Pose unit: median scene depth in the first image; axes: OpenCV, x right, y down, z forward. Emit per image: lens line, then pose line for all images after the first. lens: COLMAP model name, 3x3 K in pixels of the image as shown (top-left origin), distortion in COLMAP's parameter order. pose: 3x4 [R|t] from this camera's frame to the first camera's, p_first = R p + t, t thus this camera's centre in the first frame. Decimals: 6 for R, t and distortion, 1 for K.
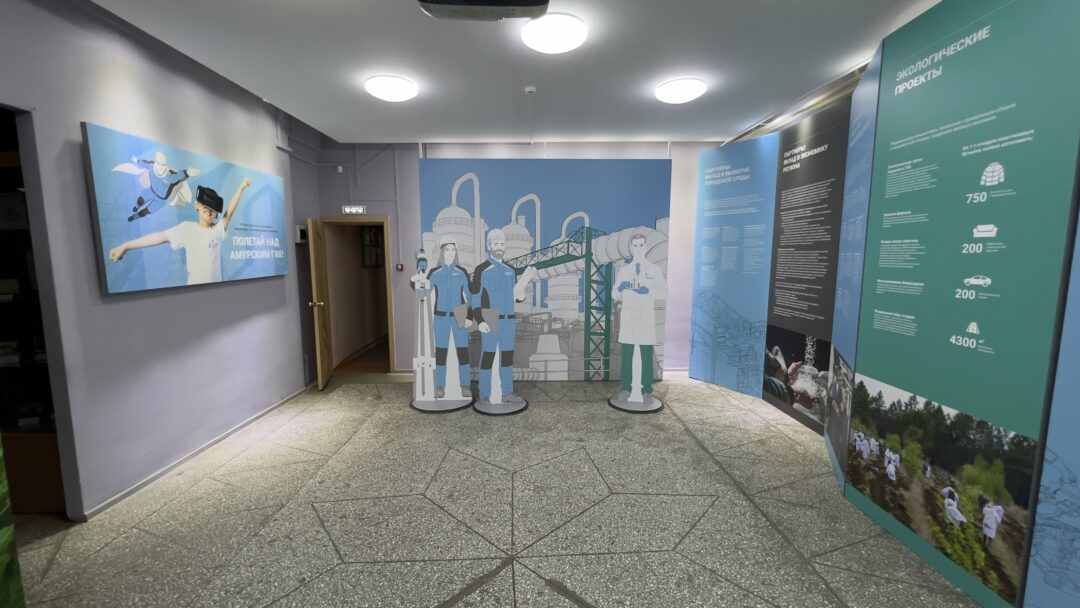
lens RADIAL K [[430.7, 0, 538.5], [0, 430.7, 306.5], [0, 0, 1]] dist [0.000466, 0.000020]
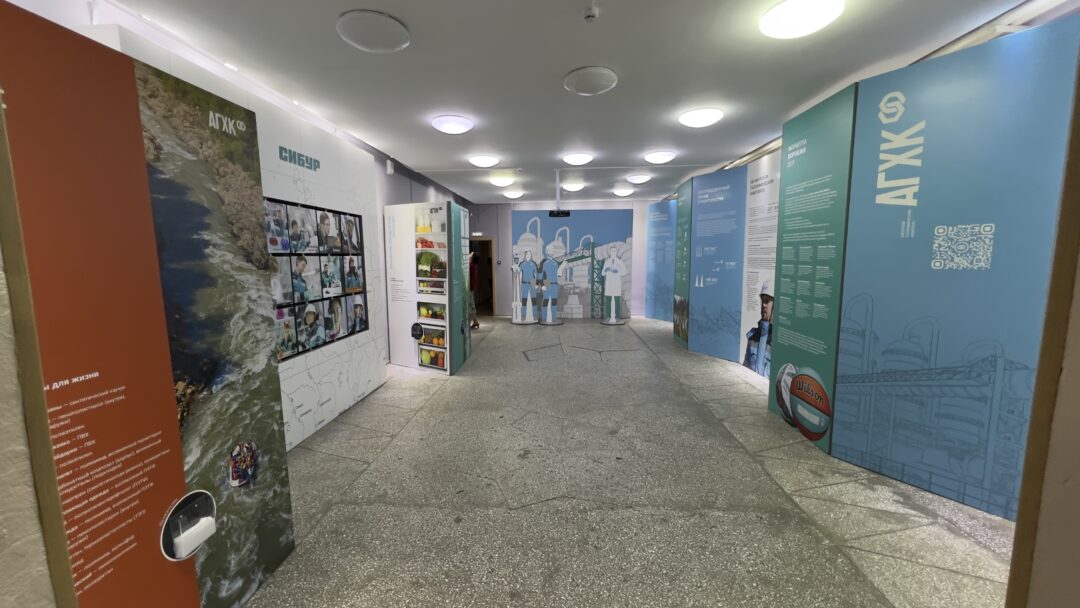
lens RADIAL K [[430.7, 0, 538.5], [0, 430.7, 306.5], [0, 0, 1]] dist [0.000466, 0.000020]
pose [[0.997511, 0.000961, -0.070507, 0.003150], [-0.000981, 0.999999, -0.000242, 0.143089], [0.070507, 0.000311, 0.997511, -1.231394]]
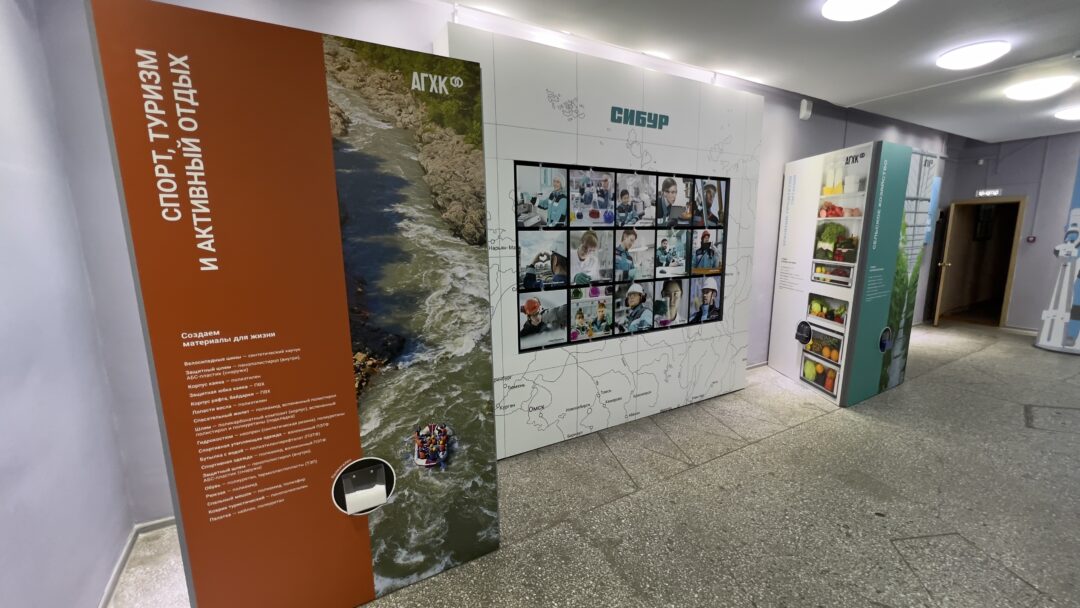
lens RADIAL K [[430.7, 0, 538.5], [0, 430.7, 306.5], [0, 0, 1]] dist [0.000466, 0.000020]
pose [[0.490090, 0.141127, -0.860171, 0.071826], [-0.093651, 0.989620, 0.109007, 0.110524], [0.866626, 0.027133, 0.498219, -0.935246]]
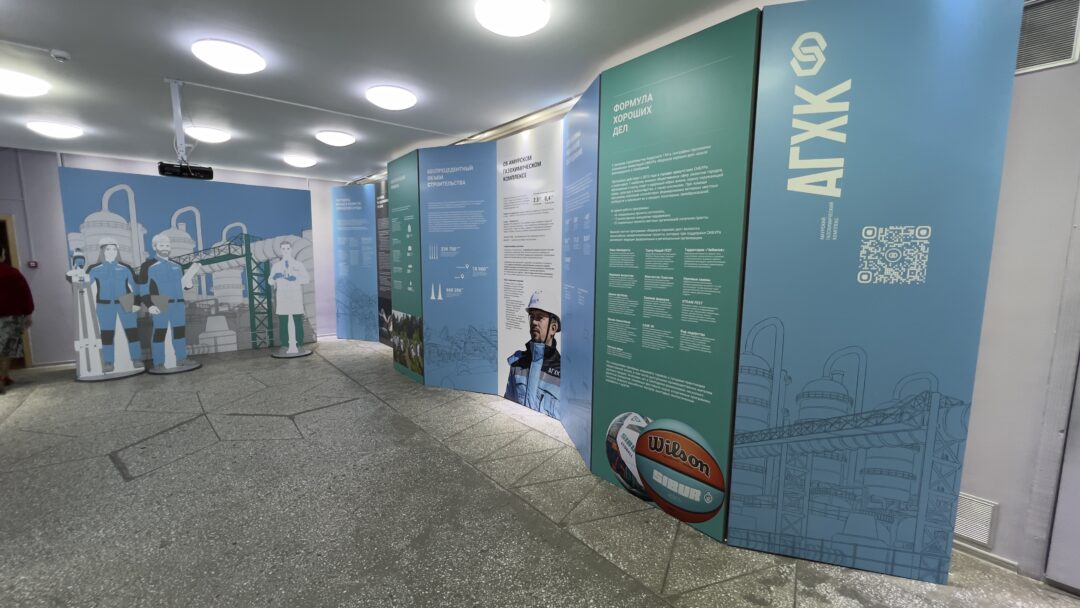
lens RADIAL K [[430.7, 0, 538.5], [0, 430.7, 306.5], [0, 0, 1]] dist [0.000466, 0.000020]
pose [[0.777431, -0.065478, 0.625551, -0.036902], [0.064502, 0.997623, 0.024261, 0.079708], [-0.625652, 0.021488, 0.779806, -0.718398]]
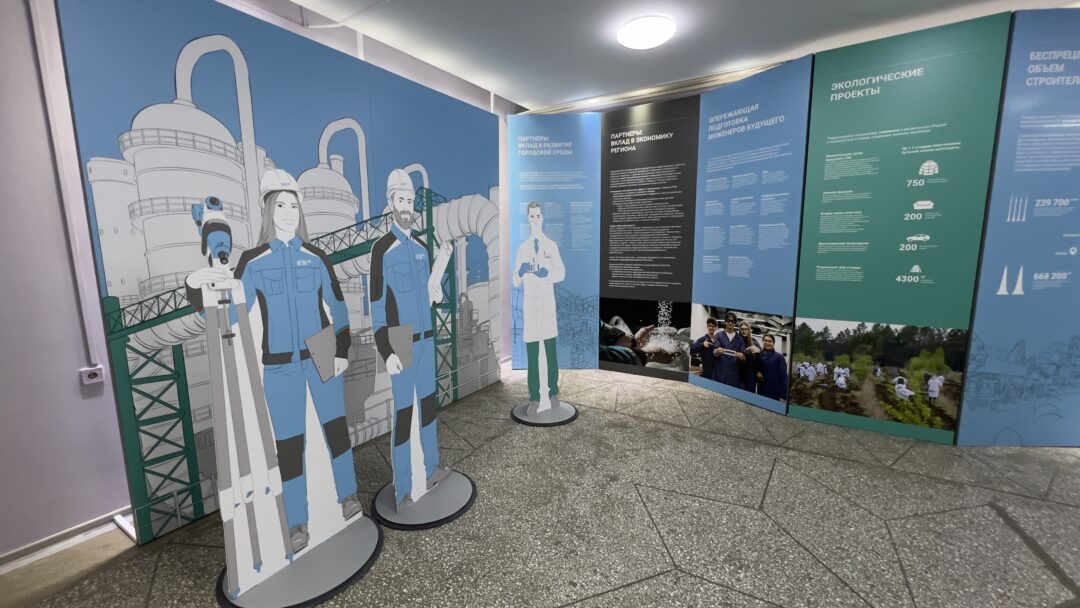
lens RADIAL K [[430.7, 0, 538.5], [0, 430.7, 306.5], [0, 0, 1]] dist [0.000466, 0.000020]
pose [[0.536487, -0.127363, 0.834243, -0.438884], [0.111917, 0.990552, 0.079255, -0.039040], [-0.836455, 0.050847, 0.545672, 0.564475]]
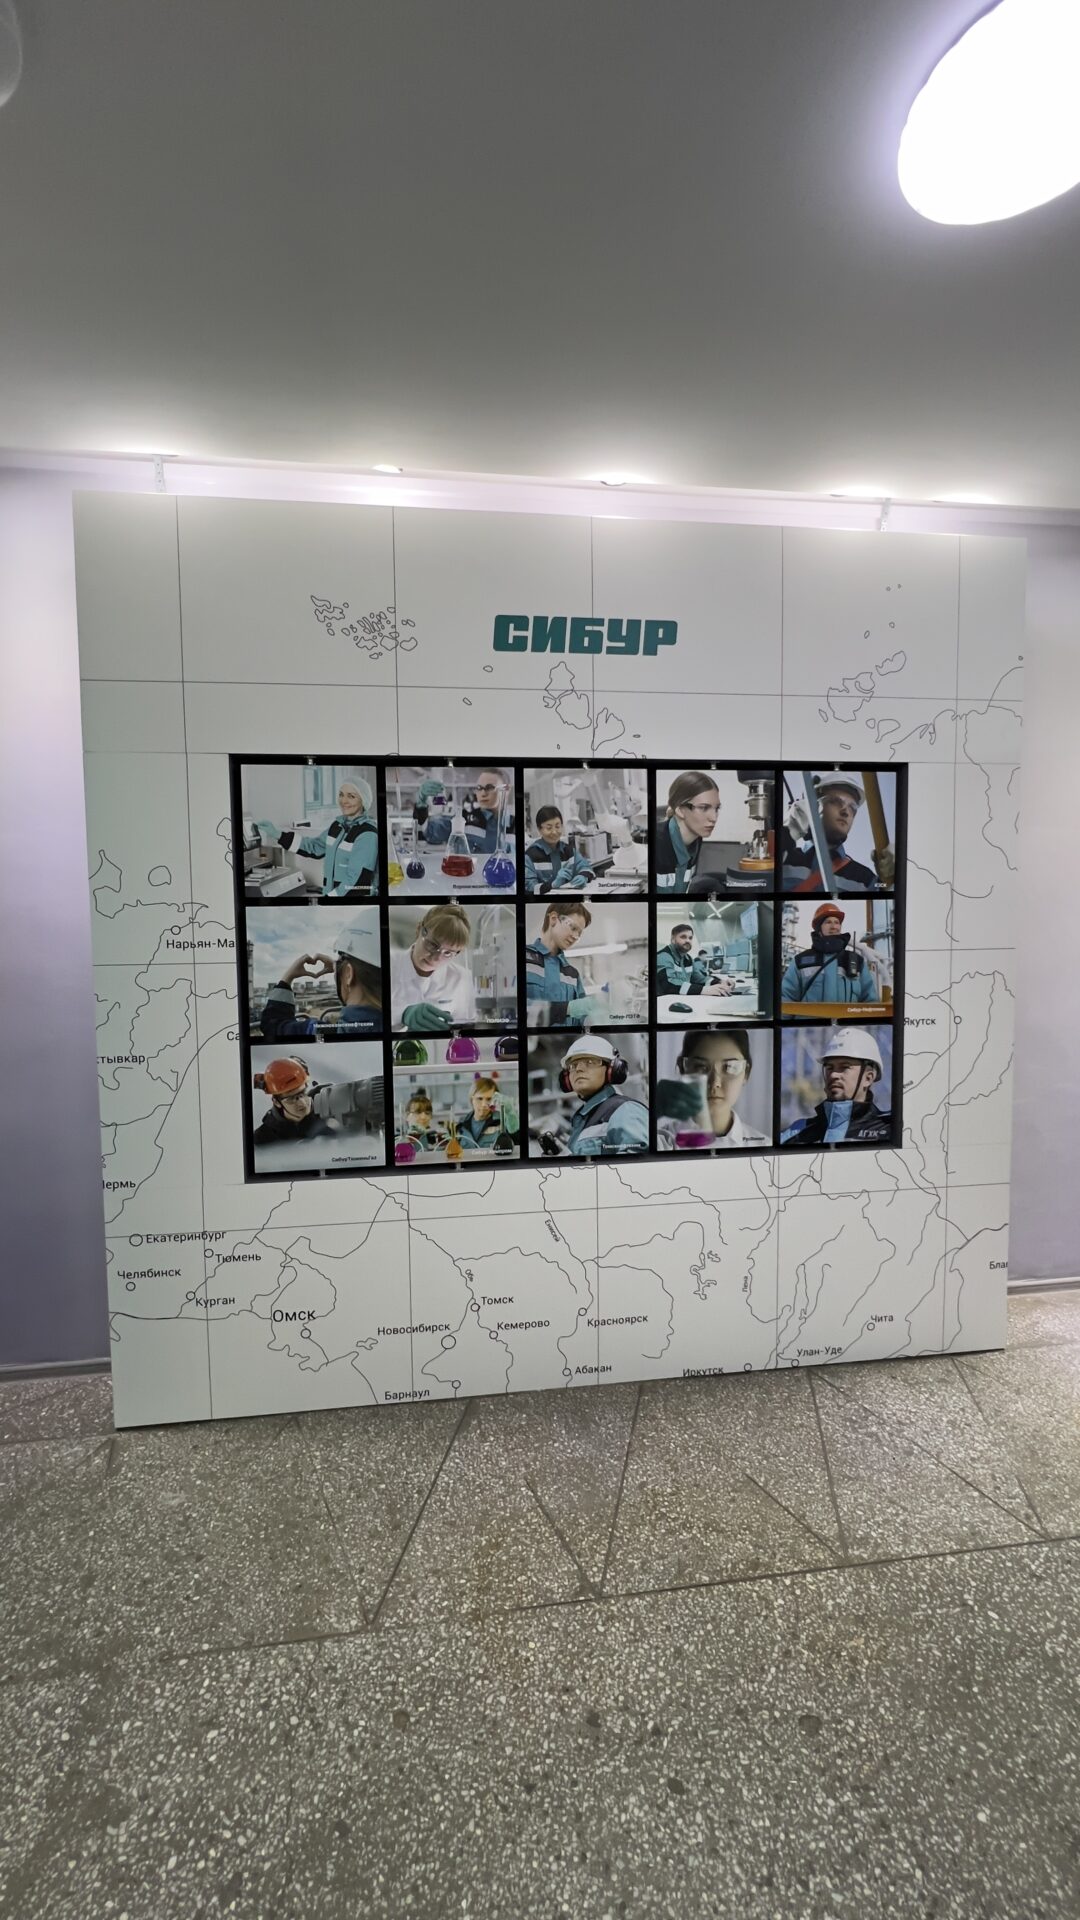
lens RADIAL K [[765.7, 0, 536.0], [0, 765.7, 957.7], [0, 0, 1]] dist [0.000466, 0.000020]
pose [[0.116183, 0.066240, -0.991017, 0.022477], [-0.107638, 0.992737, 0.053736, 0.056528], [0.987378, 0.100428, 0.122469, -0.507263]]
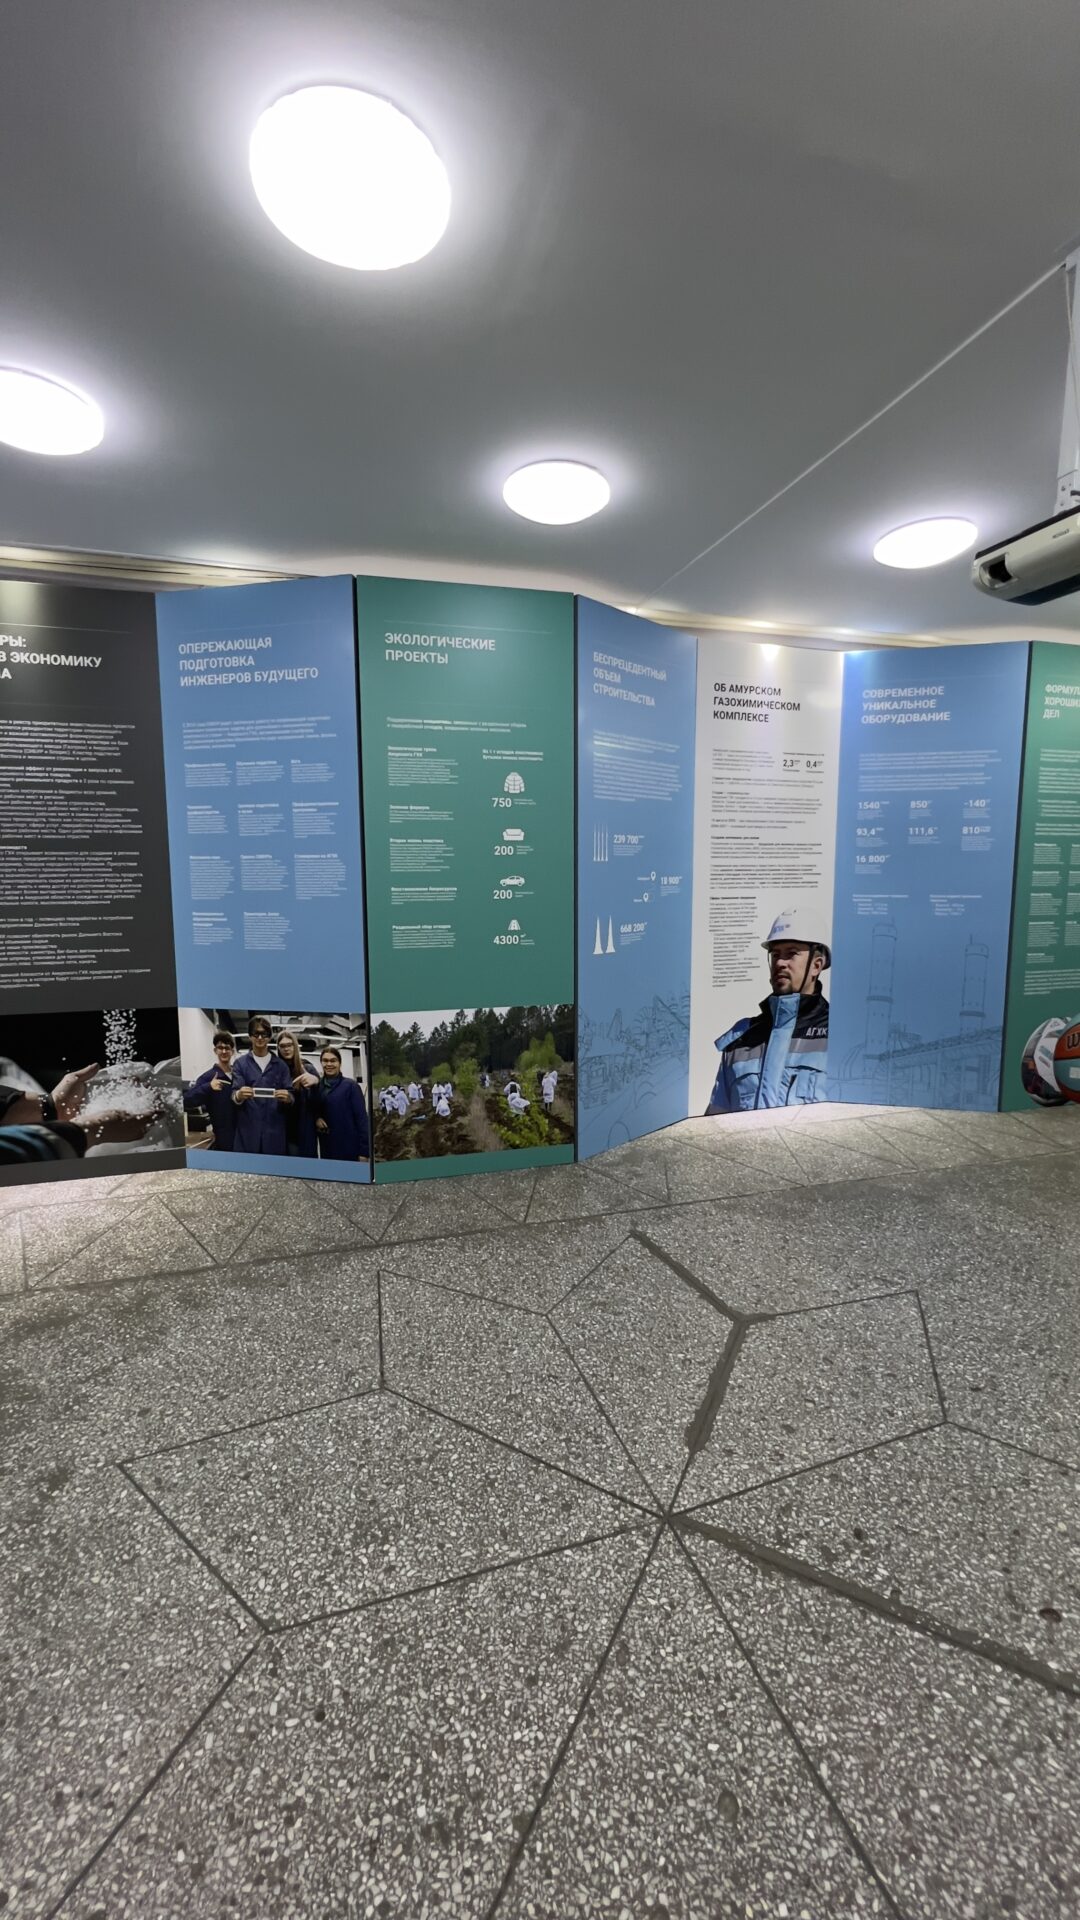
lens RADIAL K [[765.7, 0, 536.0], [0, 765.7, 957.7], [0, 0, 1]] dist [0.000466, 0.000020]
pose [[-0.259797, -0.100128, 0.960458, -0.364285], [0.121752, 0.983276, 0.135440, -0.052944], [-0.957957, 0.152125, -0.243261, 0.620528]]
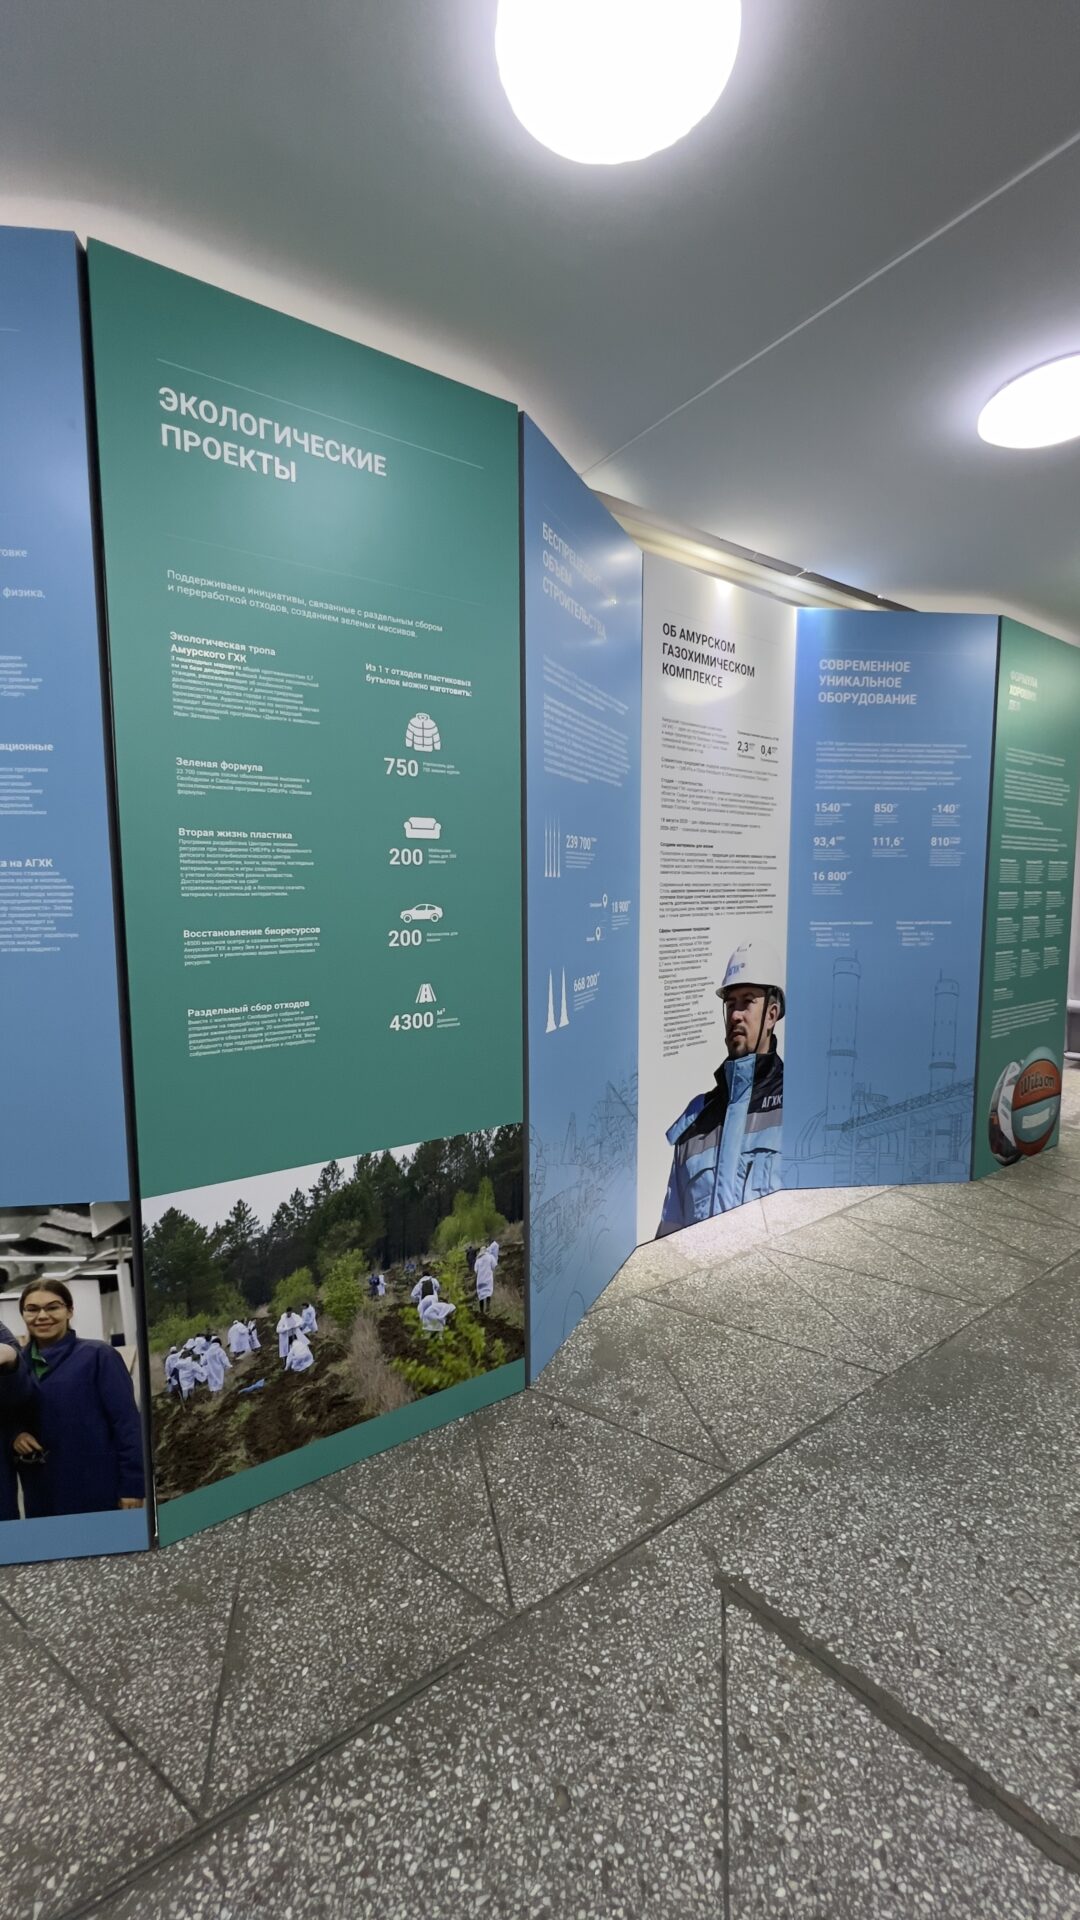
lens RADIAL K [[765.7, 0, 536.0], [0, 765.7, 957.7], [0, 0, 1]] dist [0.000466, 0.000020]
pose [[-0.558443, -0.067782, 0.826769, 0.031230], [0.107040, 0.982436, 0.152845, -0.061399], [-0.822608, 0.173853, -0.541380, 0.624020]]
